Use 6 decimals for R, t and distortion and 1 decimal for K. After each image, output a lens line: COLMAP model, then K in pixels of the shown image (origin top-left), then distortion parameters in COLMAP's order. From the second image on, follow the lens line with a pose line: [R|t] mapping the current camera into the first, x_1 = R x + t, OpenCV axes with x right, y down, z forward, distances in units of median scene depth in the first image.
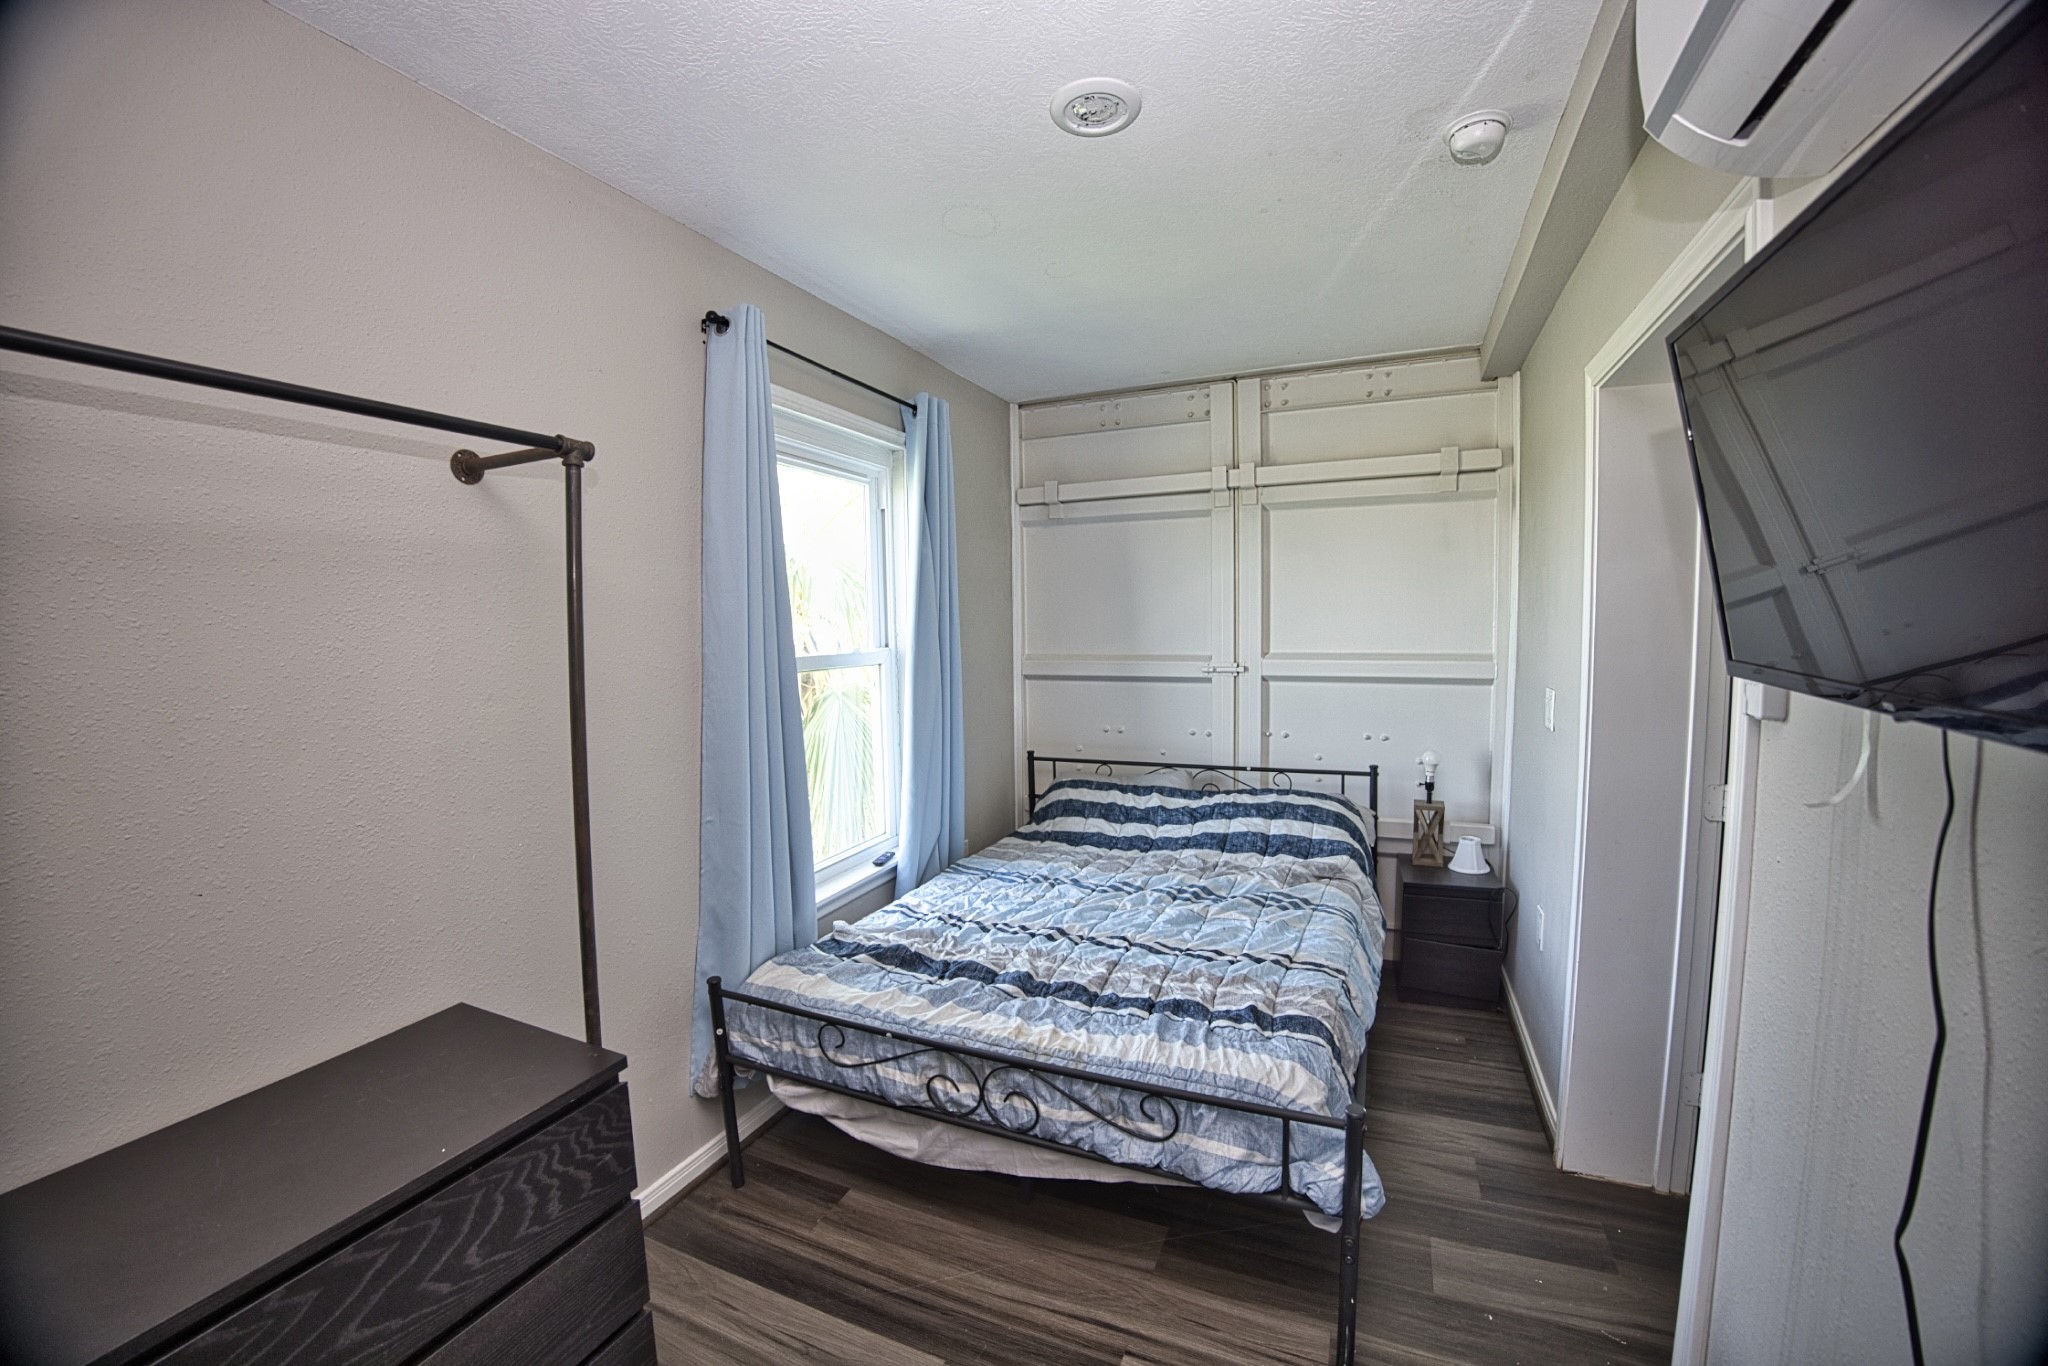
lens RADIAL K [[802.8, 0, 1028.4], [0, 802.8, 679.6], [0, 0, 1]] dist [-0.055970, 0.009363]
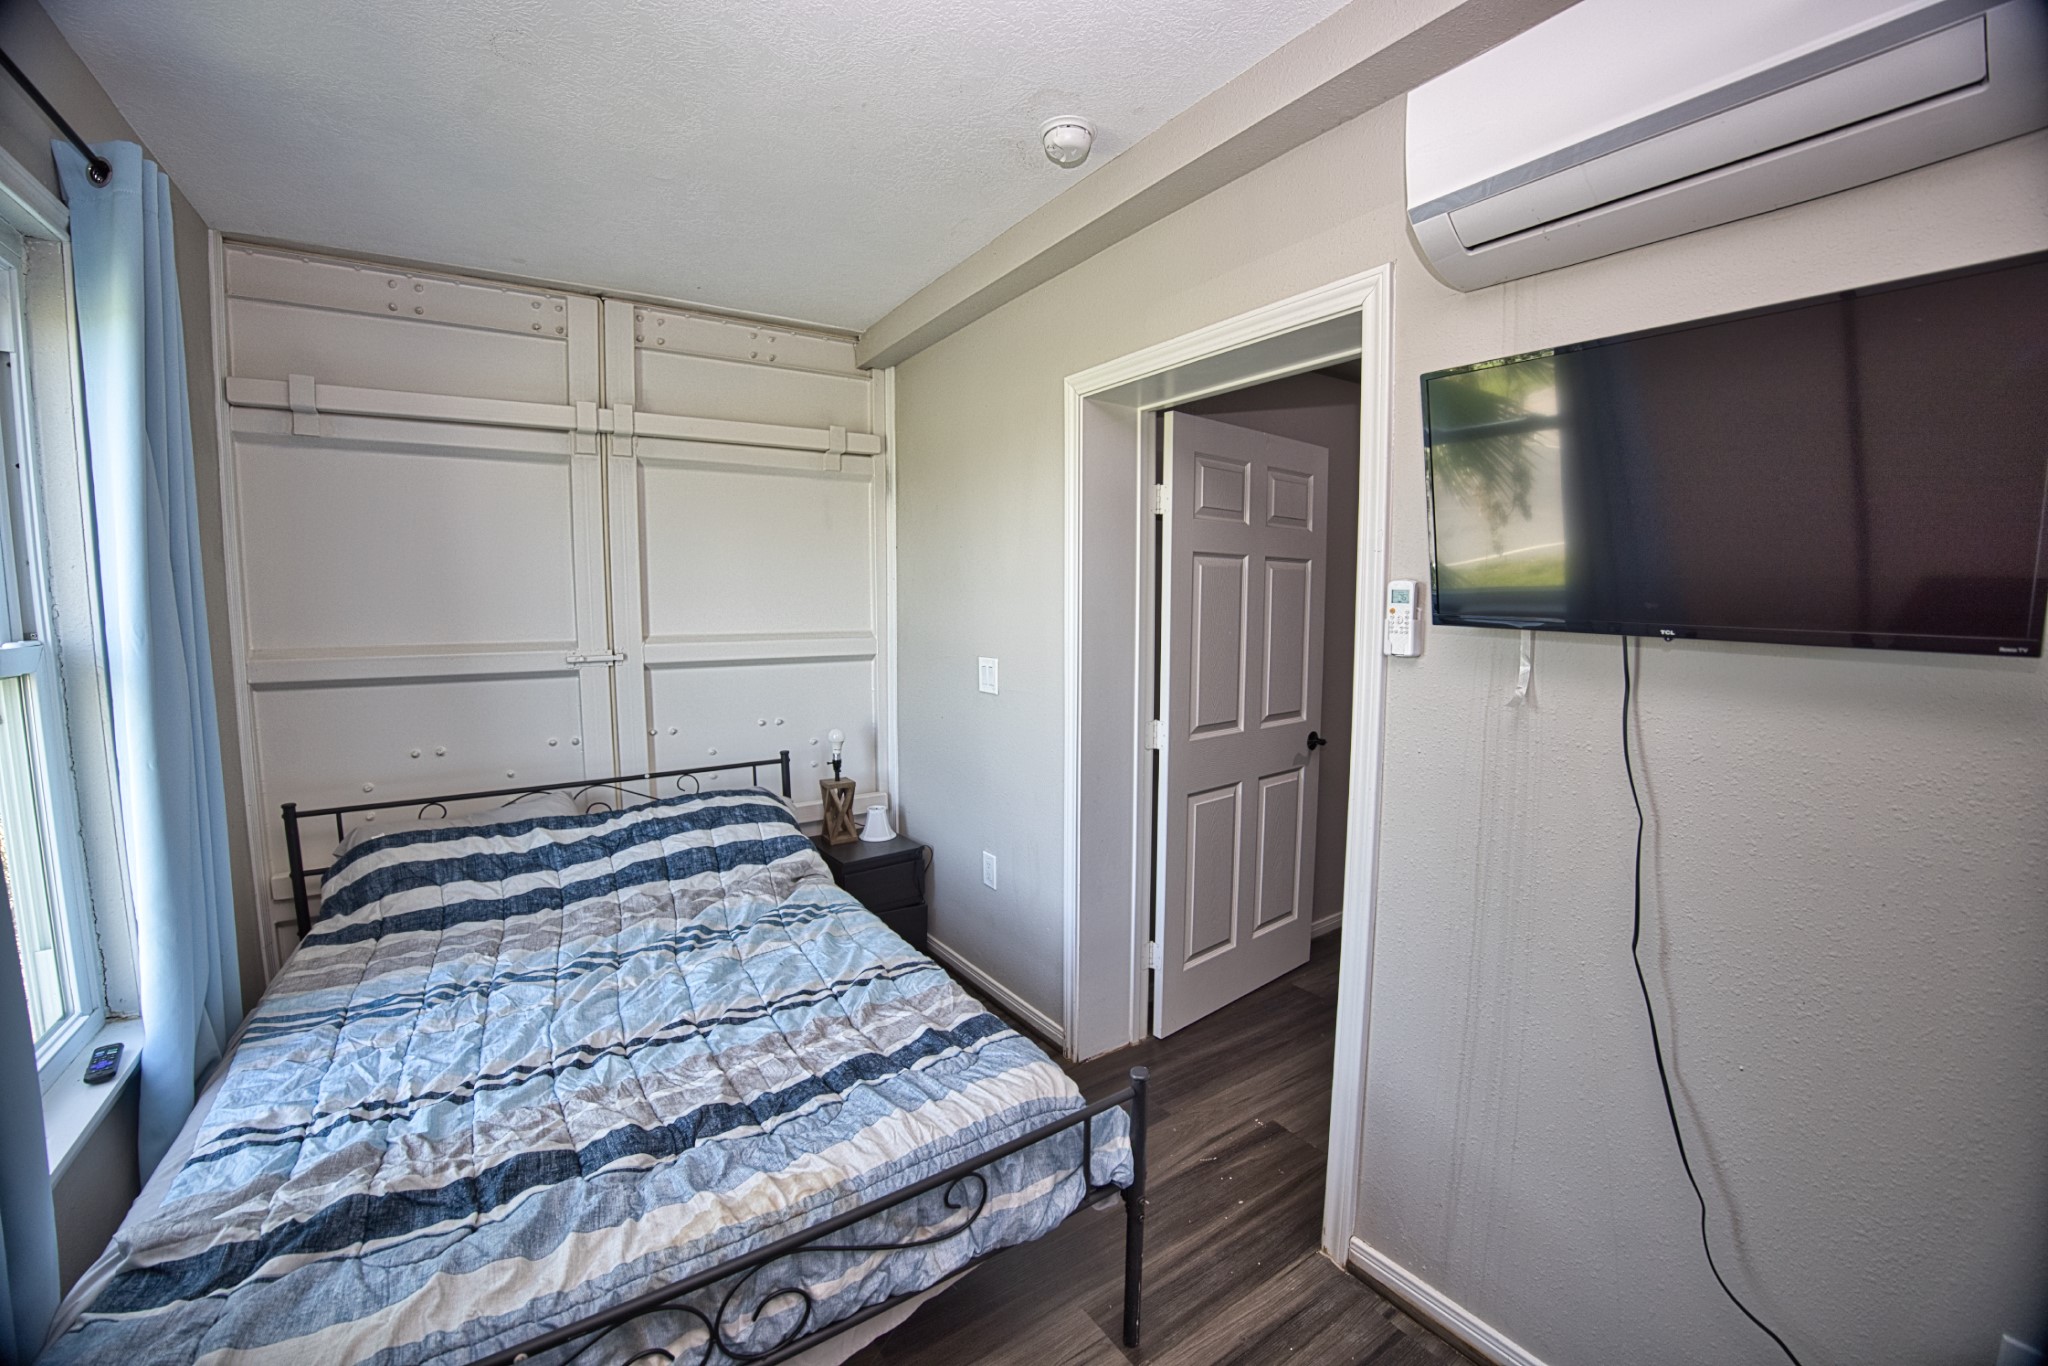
lens RADIAL K [[810.5, 0, 1006.8], [0, 810.5, 679.9], [0, 0, 1]] dist [-0.071285, 0.013152]
pose [[0.552385, -0.064116, 0.831119, -0.241476], [0.053836, 0.997700, 0.041186, -0.002614], [-0.831849, 0.021993, 0.554567, 0.276632]]
